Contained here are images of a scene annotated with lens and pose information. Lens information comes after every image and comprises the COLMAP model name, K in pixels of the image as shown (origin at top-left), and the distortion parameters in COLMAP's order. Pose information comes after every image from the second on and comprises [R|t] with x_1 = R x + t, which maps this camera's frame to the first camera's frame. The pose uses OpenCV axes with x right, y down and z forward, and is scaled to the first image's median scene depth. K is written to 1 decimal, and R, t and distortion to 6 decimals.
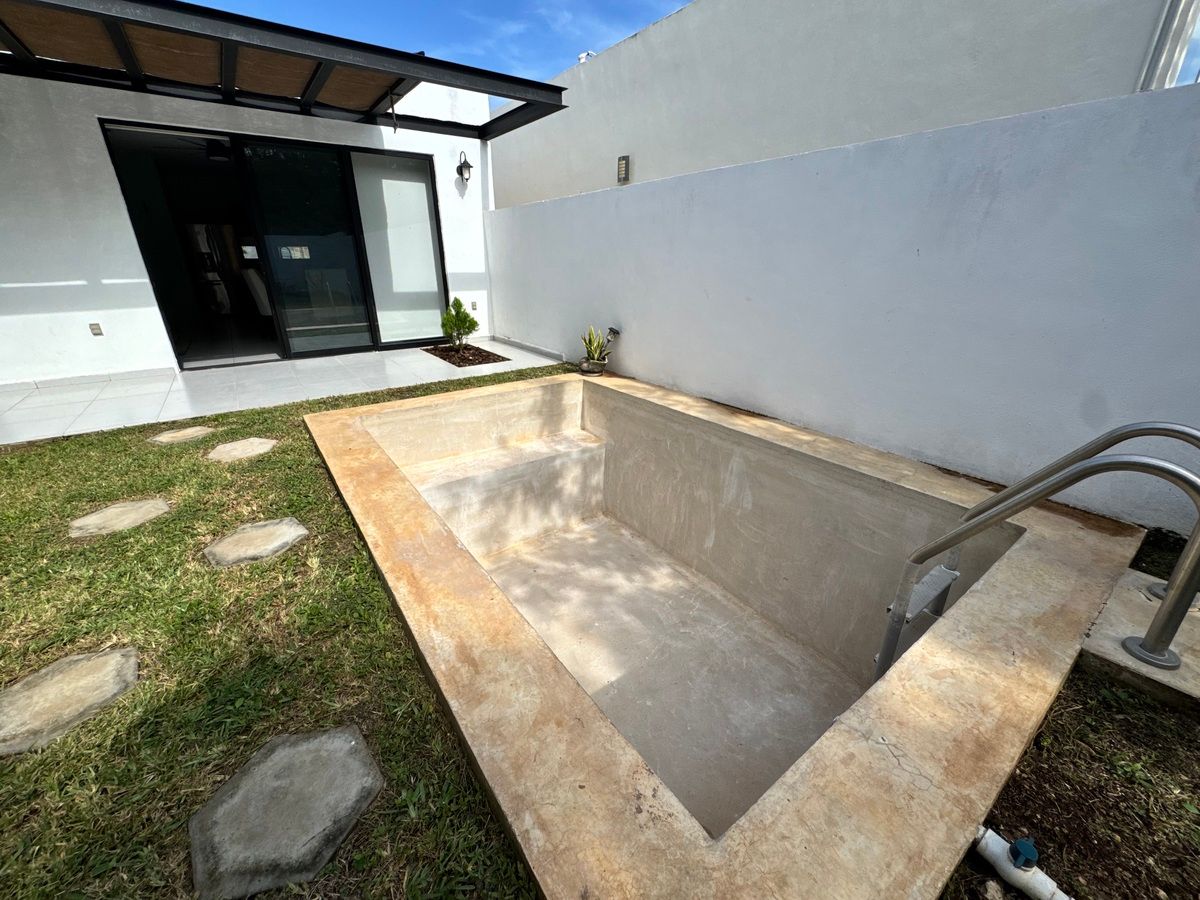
lens RADIAL K [[481.6, 0, 600.3], [0, 481.6, 447.9], [0, 0, 1]] dist [-0.002337, -0.000160]
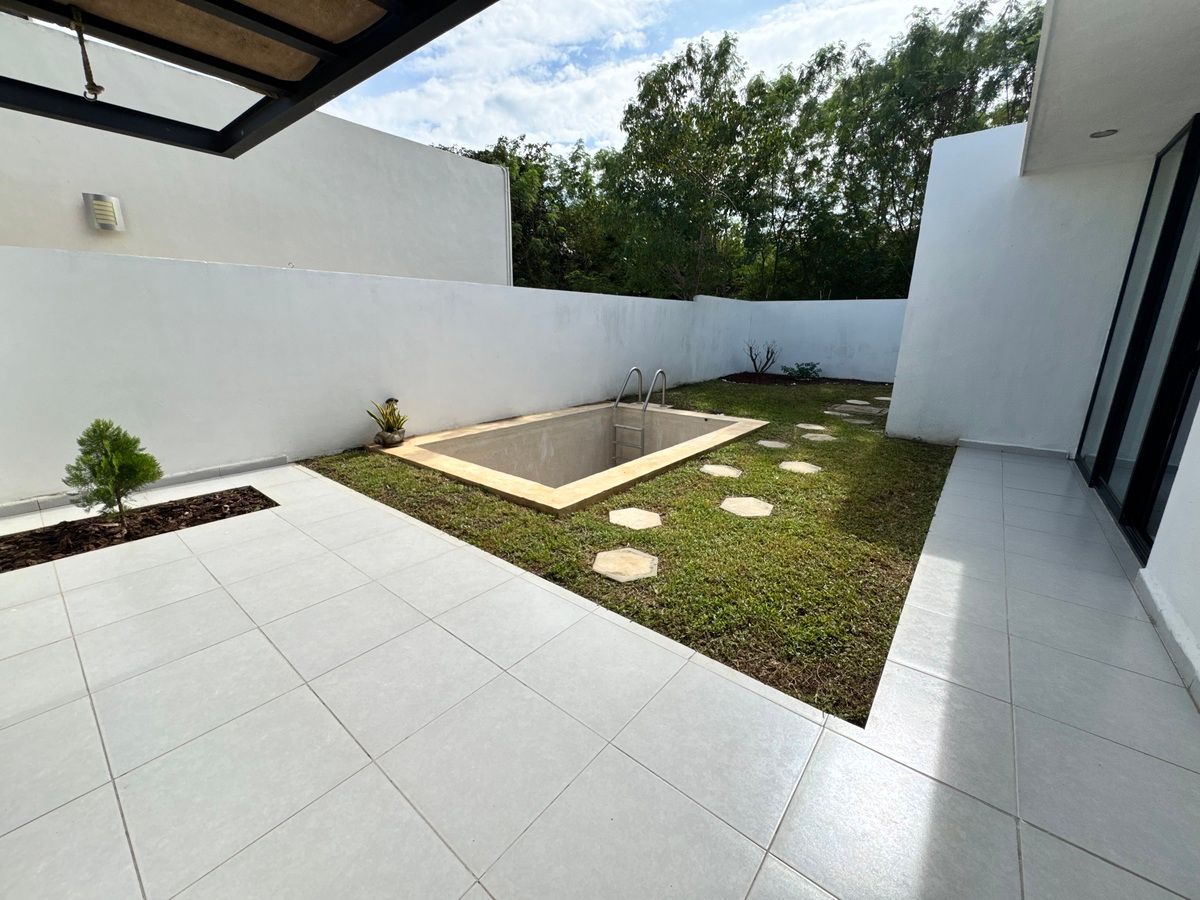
lens RADIAL K [[486.1, 0, 593.9], [0, 486.1, 447.8], [0, 0, 1]] dist [-0.000210, -0.000040]
pose [[-0.249314, -0.242100, 0.937673, -1.157056], [0.346993, 0.881627, 0.319890, -0.348651], [-0.904123, 0.405119, -0.135795, 0.797426]]
